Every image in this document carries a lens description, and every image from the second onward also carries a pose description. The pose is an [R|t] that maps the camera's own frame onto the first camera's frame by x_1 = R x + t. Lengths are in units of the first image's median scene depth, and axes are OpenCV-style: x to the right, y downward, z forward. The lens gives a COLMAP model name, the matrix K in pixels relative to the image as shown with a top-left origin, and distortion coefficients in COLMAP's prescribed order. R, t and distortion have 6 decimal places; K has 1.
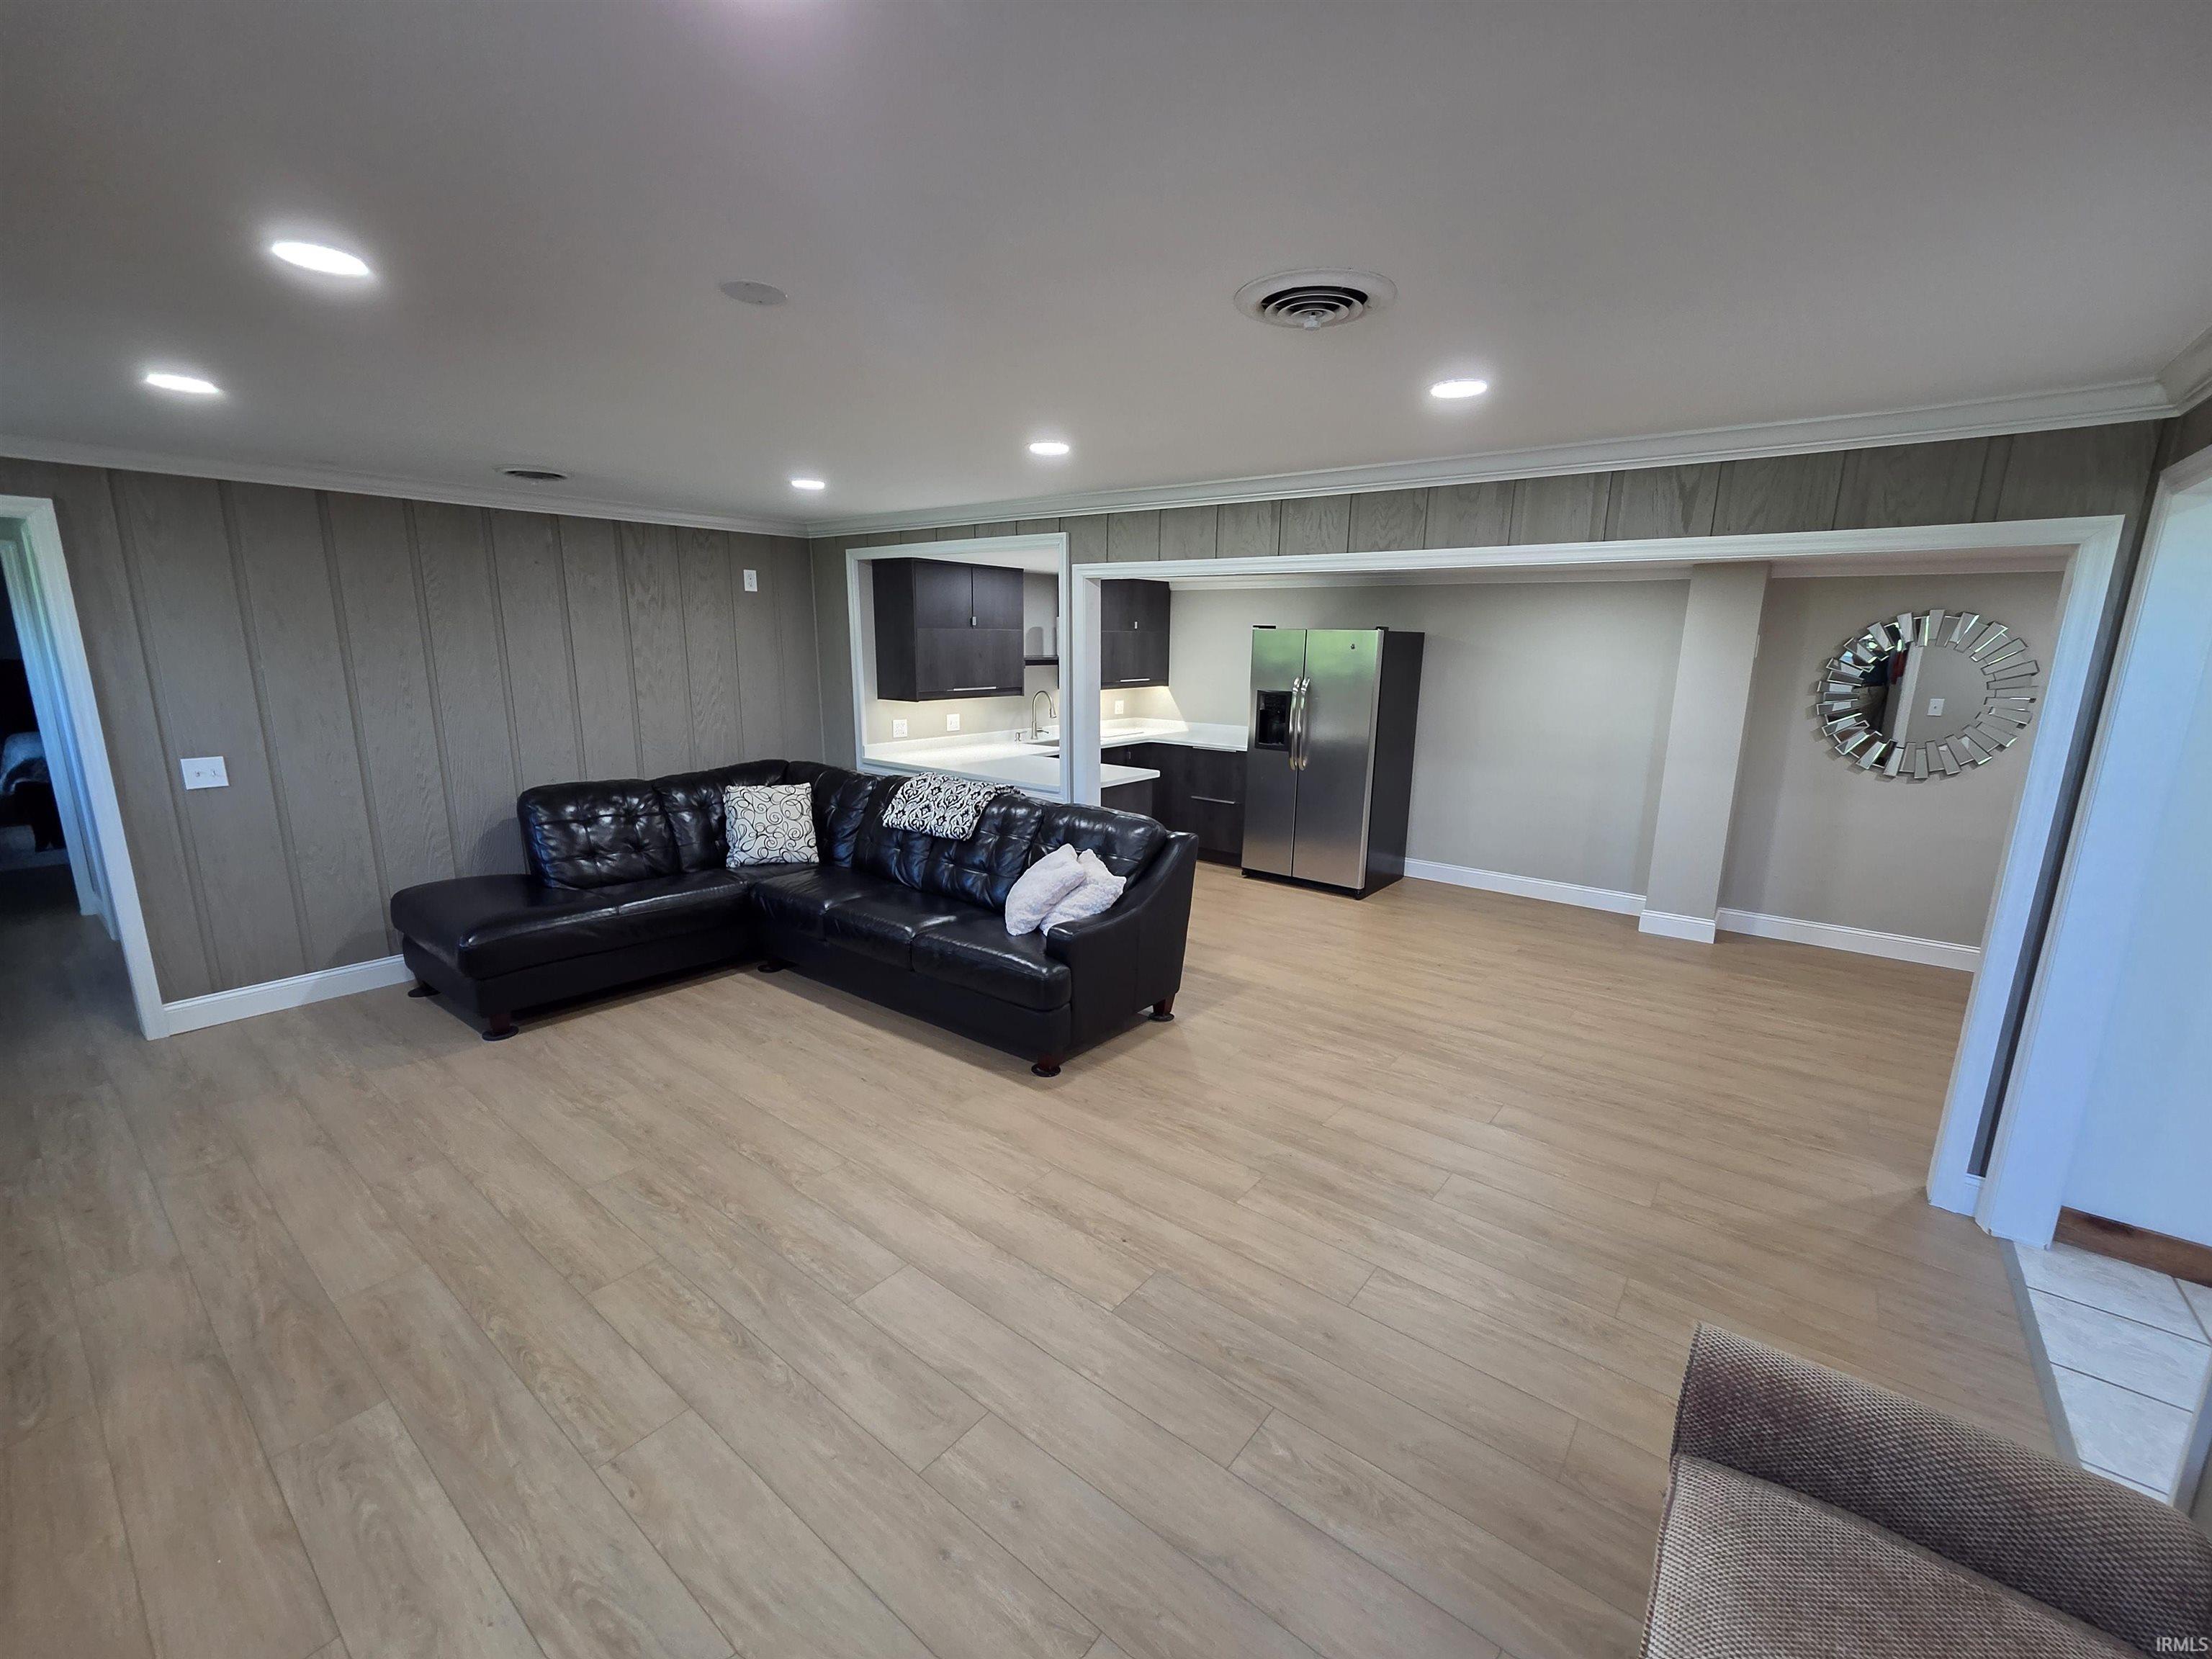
lens RADIAL K [[907.3, 0, 1116.8], [0, 907.3, 825.9], [0, 0, 1]] dist [-0.002730, 0.000426]
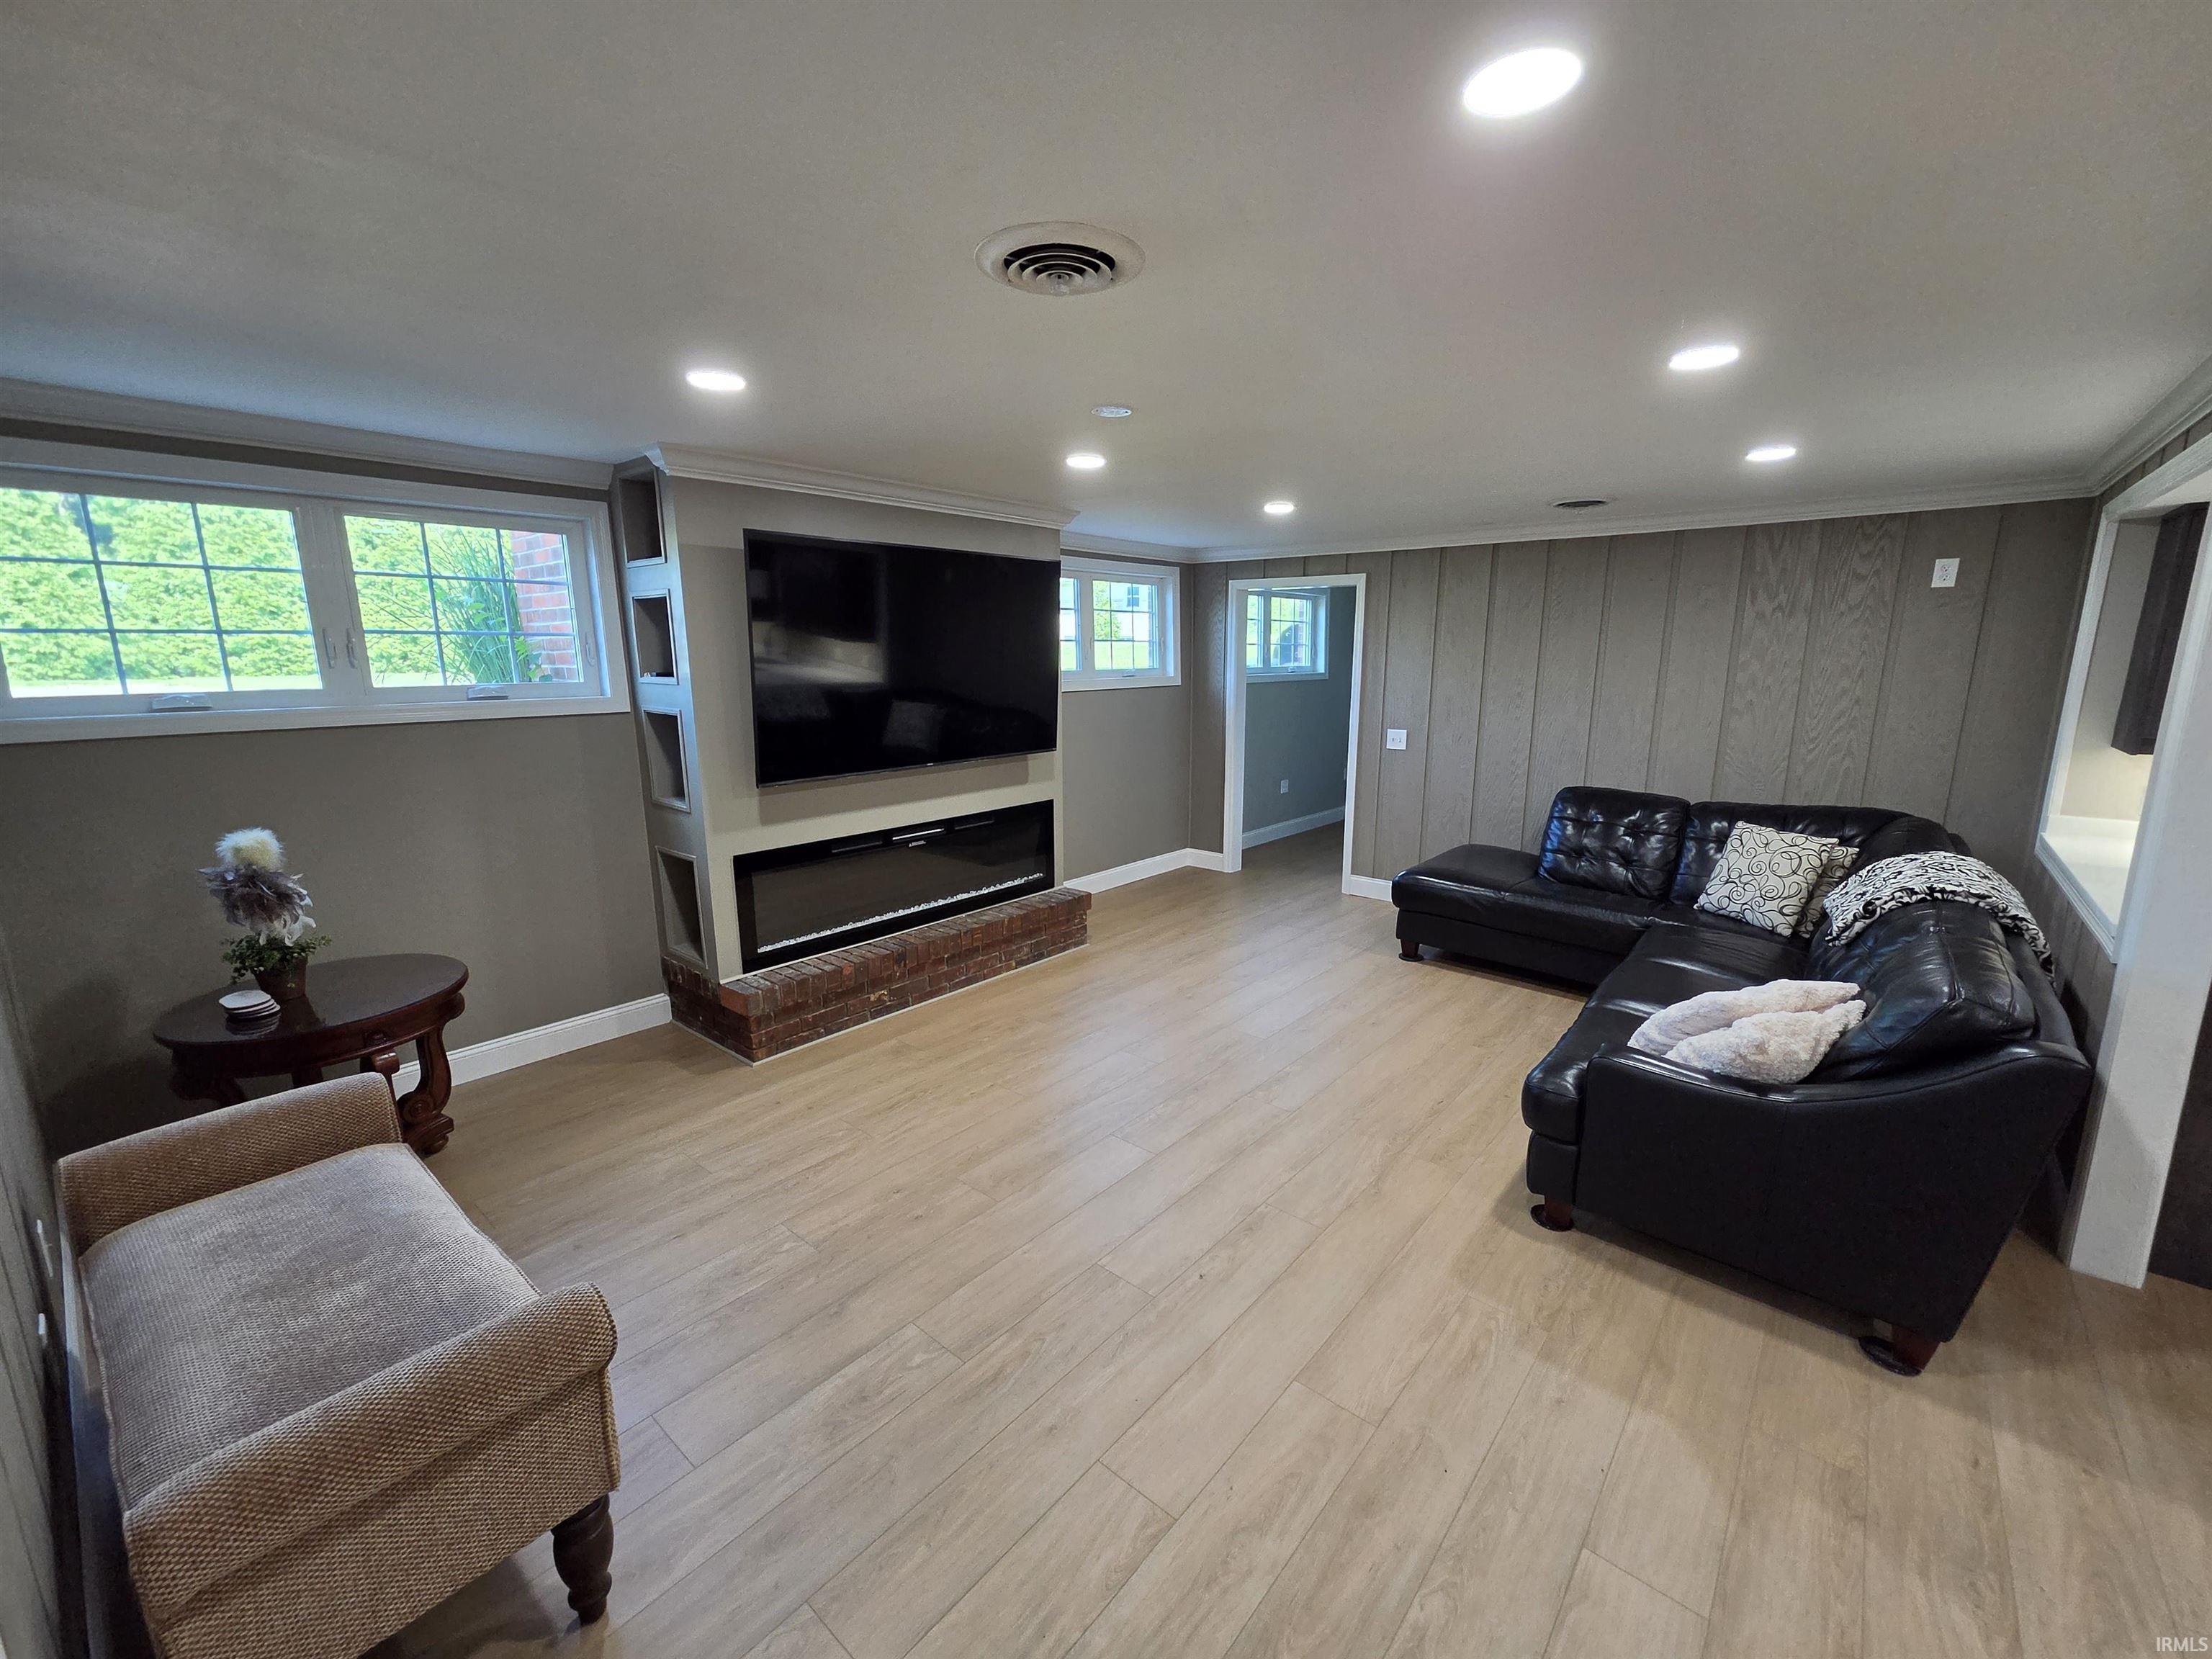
lens RADIAL K [[907.3, 0, 1115.9], [0, 907.3, 836.0], [0, 0, 1]] dist [-0.002730, 0.000426]
pose [[-0.033241, 0.186754, -0.981844, 0.553034], [-0.202634, 0.960725, 0.189597, -0.092774], [0.978690, 0.205257, 0.005907, 0.528757]]
